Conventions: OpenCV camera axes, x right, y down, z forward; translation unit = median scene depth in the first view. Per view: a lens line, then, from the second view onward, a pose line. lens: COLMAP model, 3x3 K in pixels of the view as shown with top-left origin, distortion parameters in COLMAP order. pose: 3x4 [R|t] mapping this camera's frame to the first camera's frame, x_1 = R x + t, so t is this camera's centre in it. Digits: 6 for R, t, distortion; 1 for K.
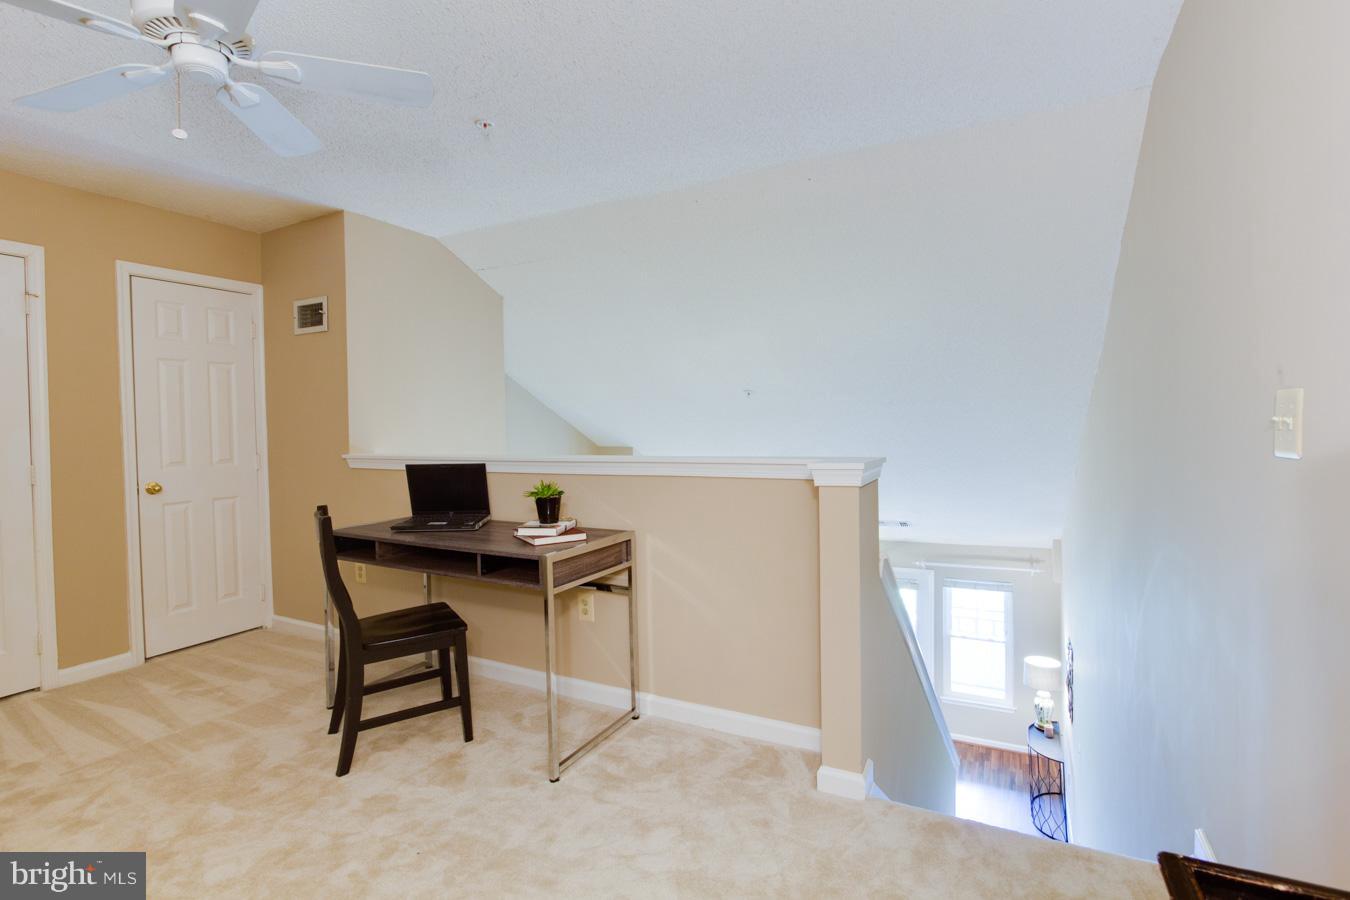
lens RADIAL K [[635.9, 0, 675.6], [0, 635.9, 446.4], [0, 0, 1]] dist [-0.016230, 0.002330]
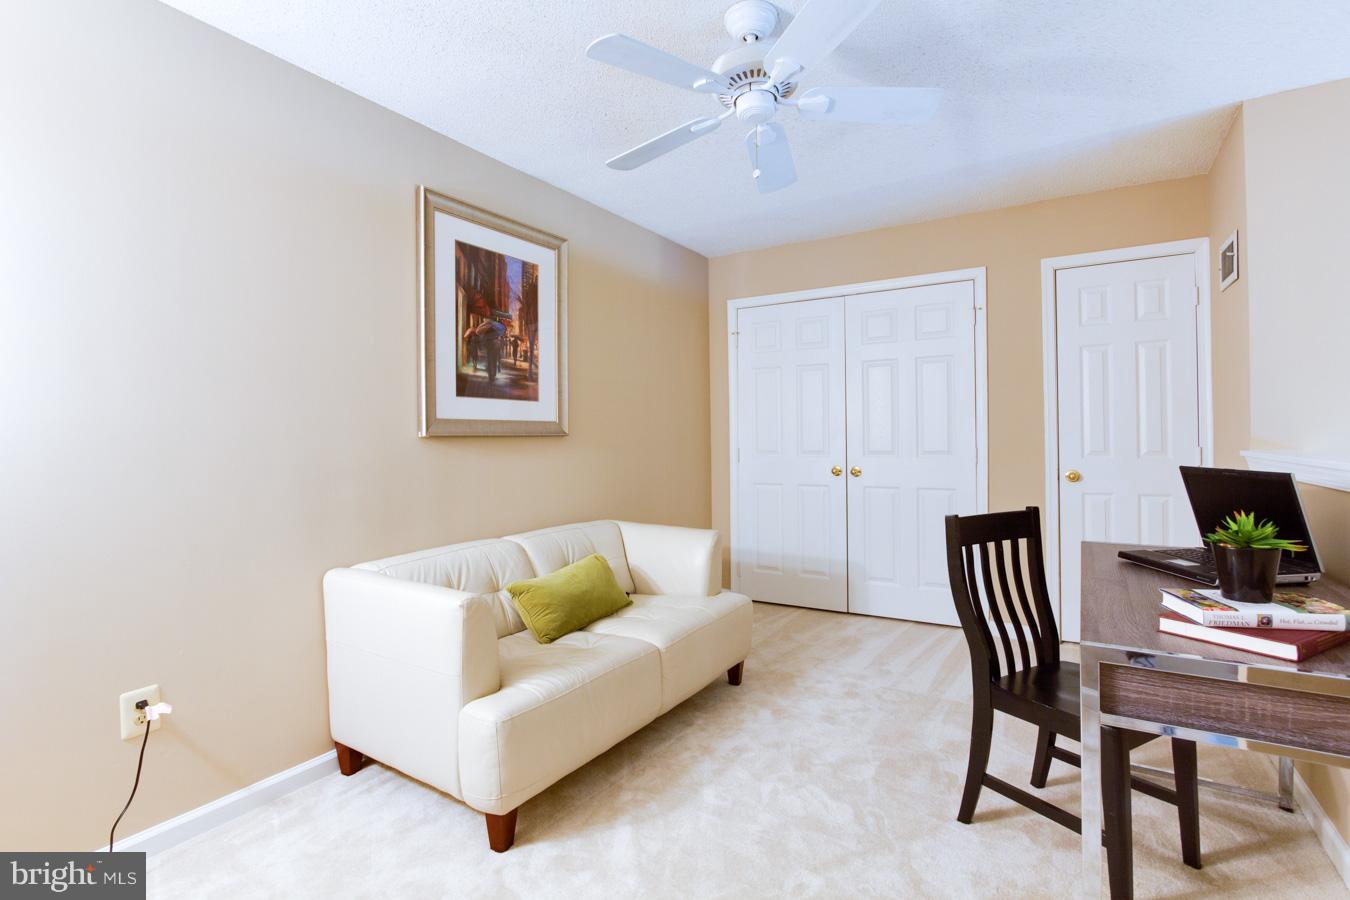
lens RADIAL K [[635.9, 0, 680.1], [0, 635.9, 436.0], [0, 0, 1]] dist [-0.016230, 0.002330]
pose [[-0.060749, 0.018347, -0.997984, 0.290054], [-0.022220, 0.999558, 0.019729, -0.004433], [0.997906, 0.023373, -0.060315, 0.582642]]
